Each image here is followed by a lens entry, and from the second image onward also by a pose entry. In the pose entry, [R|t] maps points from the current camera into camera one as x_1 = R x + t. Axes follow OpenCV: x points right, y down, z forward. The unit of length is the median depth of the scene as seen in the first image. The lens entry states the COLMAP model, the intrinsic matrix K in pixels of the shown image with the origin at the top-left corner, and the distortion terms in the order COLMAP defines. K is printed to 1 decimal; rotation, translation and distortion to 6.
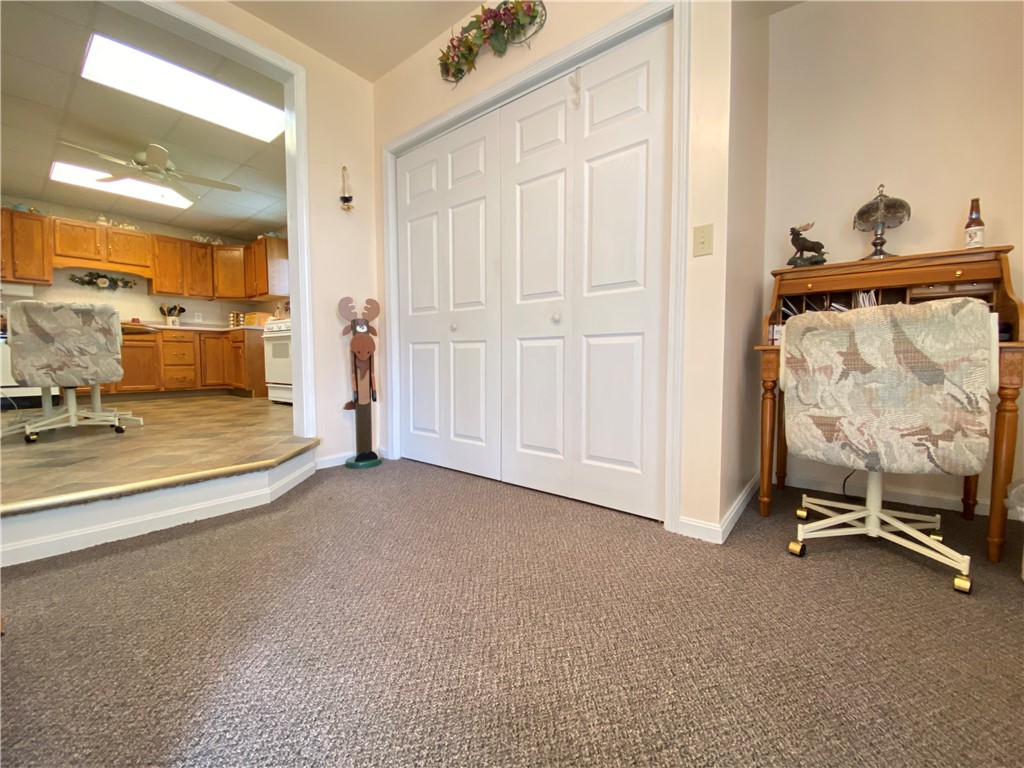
lens RADIAL K [[413.2, 0, 511.4], [0, 413.2, 382.7], [0, 0, 1]] dist [0.015663, -0.018295]
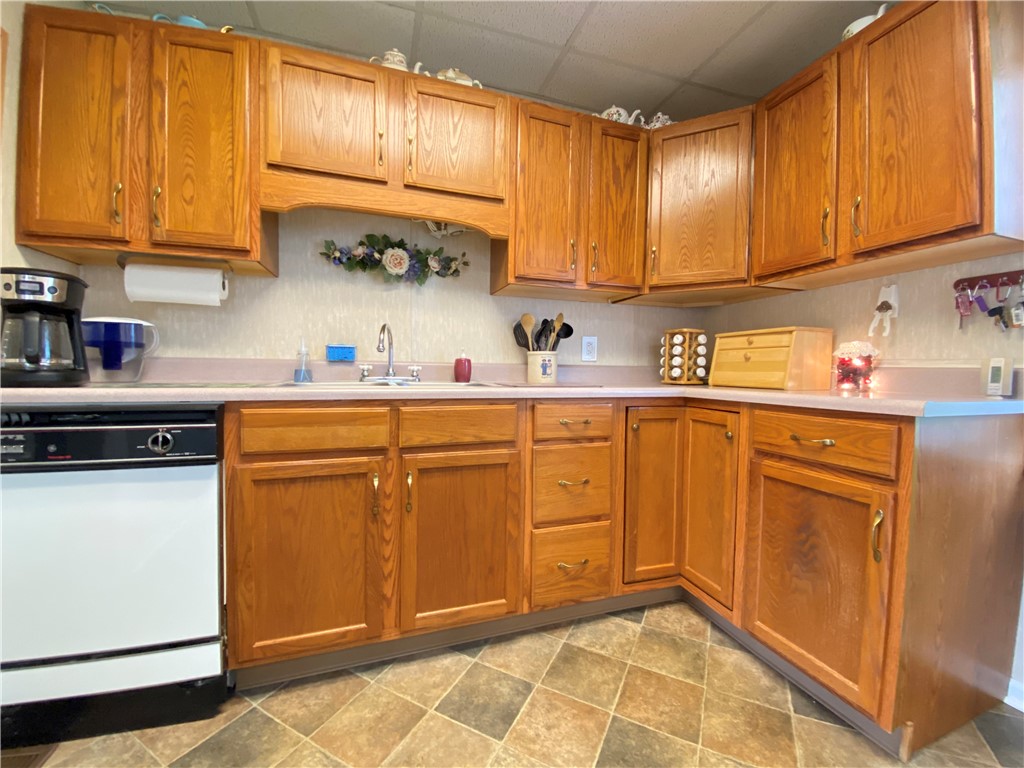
lens RADIAL K [[412.8, 0, 512.0], [0, 412.8, 384.0], [0, 0, 1]] dist [0.030833, -0.028372]
pose [[0.825647, 0.032287, -0.563263, -0.669895], [-0.047051, 0.998824, -0.011714, -0.131241], [0.562222, 0.036173, 0.826195, 0.727233]]
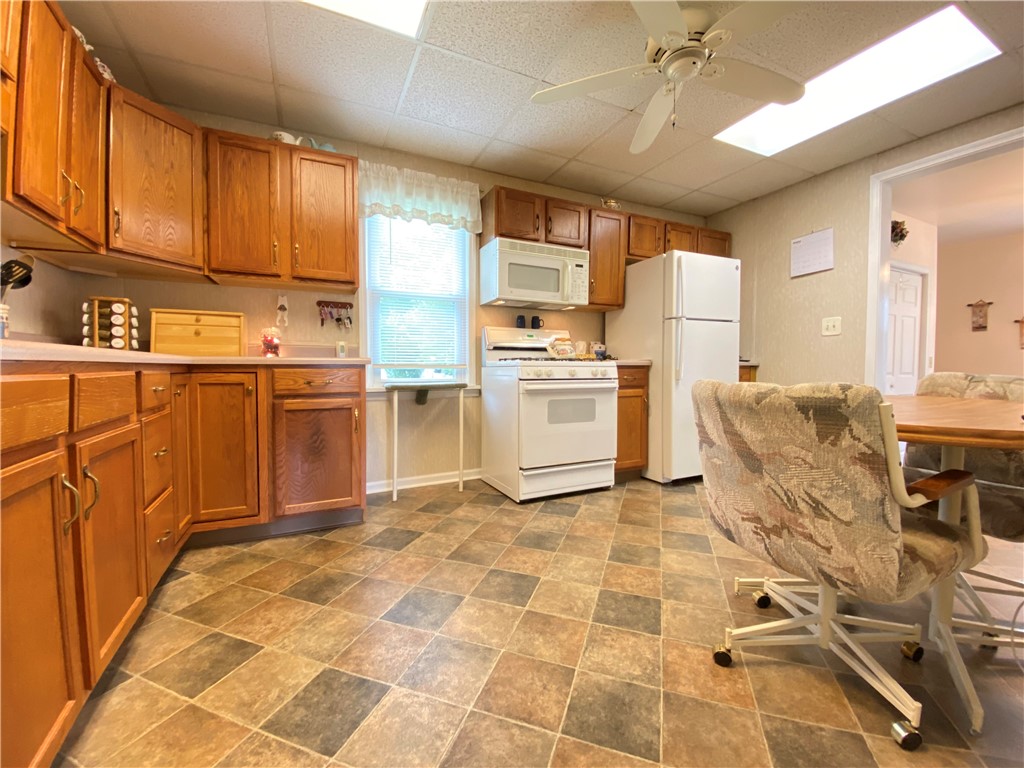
lens RADIAL K [[421.9, 0, 512.0], [0, 421.9, 384.0], [0, 0, 1]] dist [0.014048, -0.017460]
pose [[0.443096, -0.030277, 0.895963, -0.939029], [0.046510, 0.998860, 0.010752, -0.105782], [-0.895267, 0.036907, 0.443999, 0.656361]]
